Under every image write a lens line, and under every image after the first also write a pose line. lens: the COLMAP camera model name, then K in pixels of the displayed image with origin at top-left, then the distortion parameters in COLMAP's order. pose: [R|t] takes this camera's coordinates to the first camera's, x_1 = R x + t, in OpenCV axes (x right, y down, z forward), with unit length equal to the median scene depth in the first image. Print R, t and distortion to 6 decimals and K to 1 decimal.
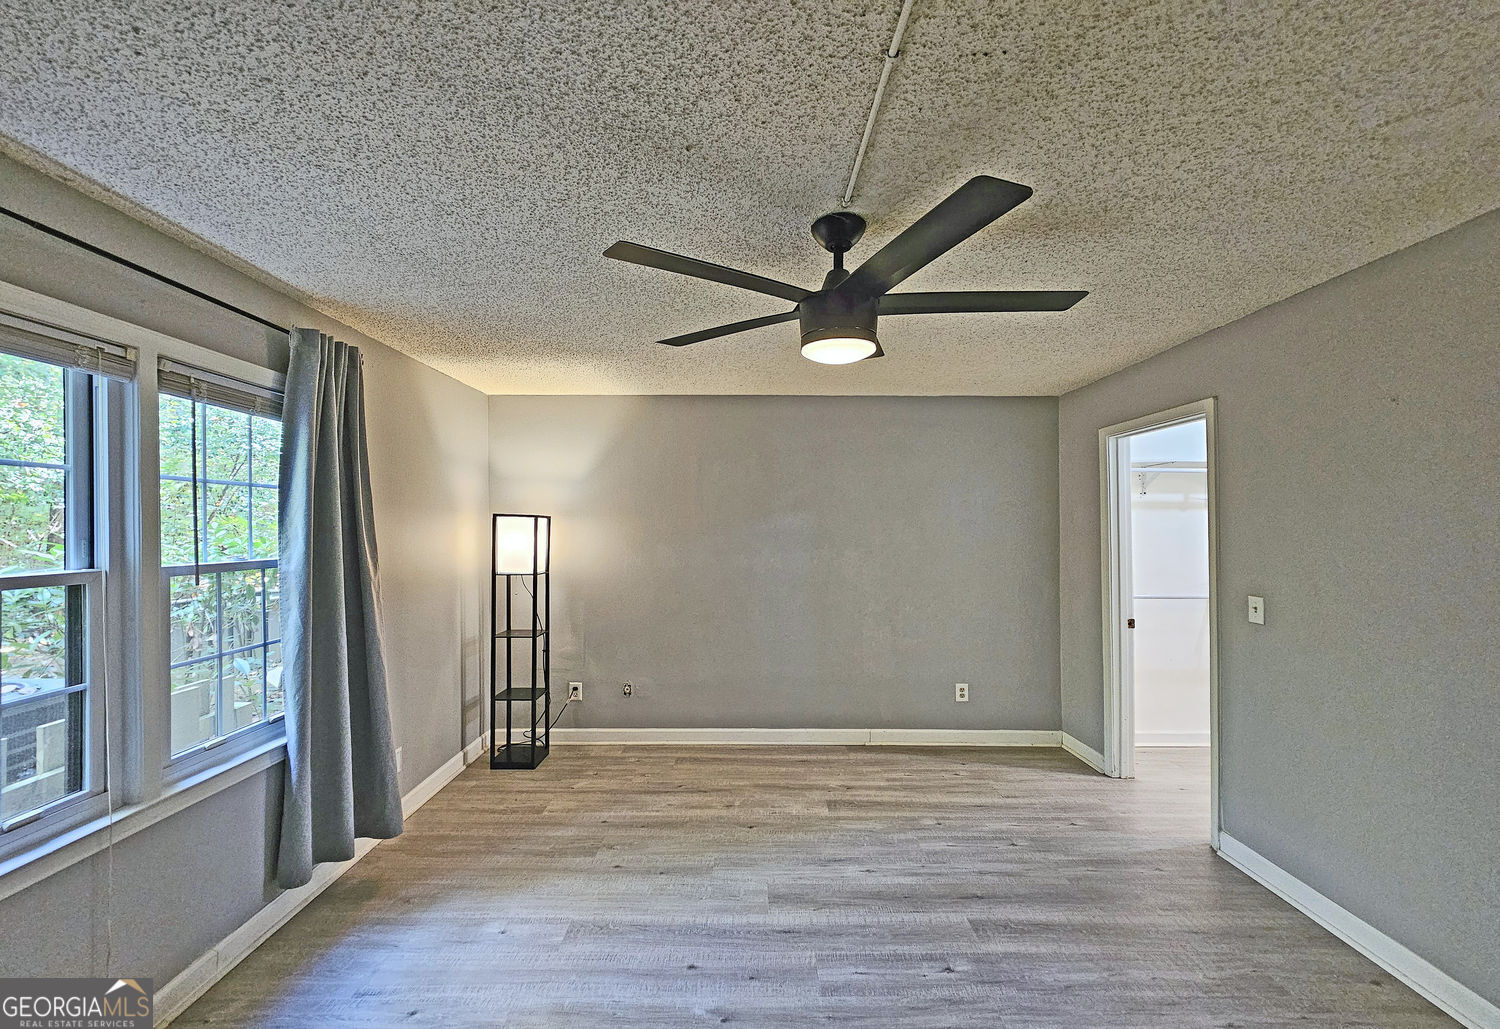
lens RADIAL K [[617.2, 0, 750.6], [0, 617.2, 528.3], [0, 0, 1]] dist [0.000784, 0.000005]
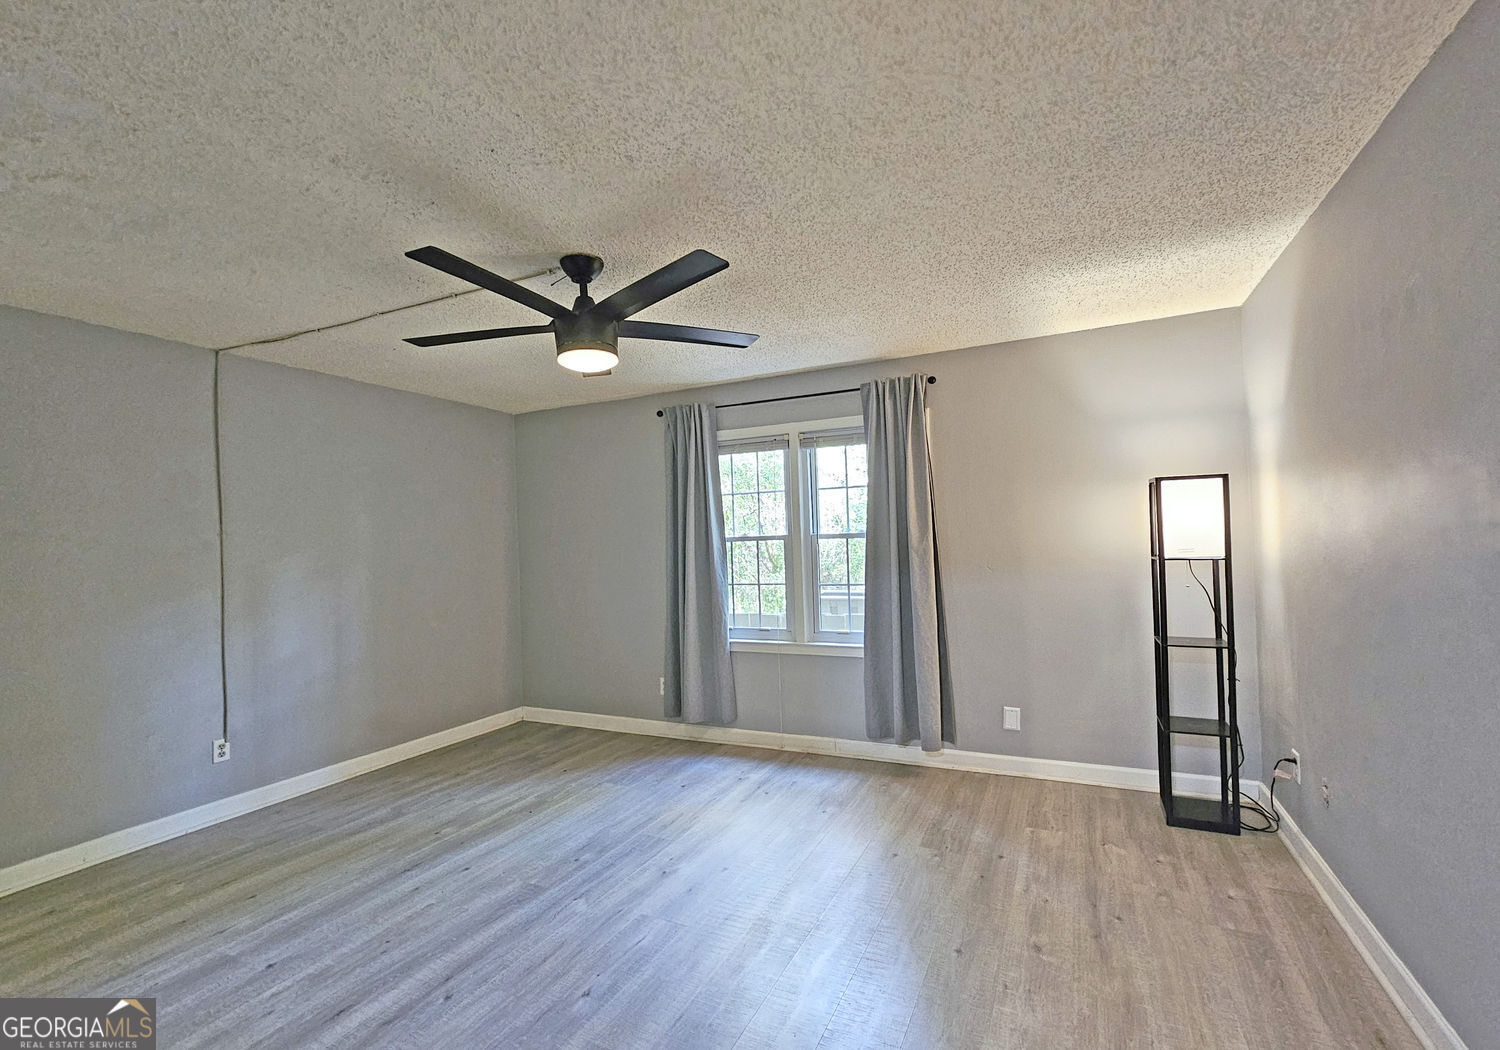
lens RADIAL K [[772.8, 0, 767.4], [0, 772.8, 541.4], [0, 0, 1]] dist [-0.000392, -0.000089]
pose [[-0.466187, 0.017339, -0.884516, 0.775596], [0.030187, 0.999537, 0.003683, 0.041572], [0.884171, -0.024984, -0.466495, 1.165362]]
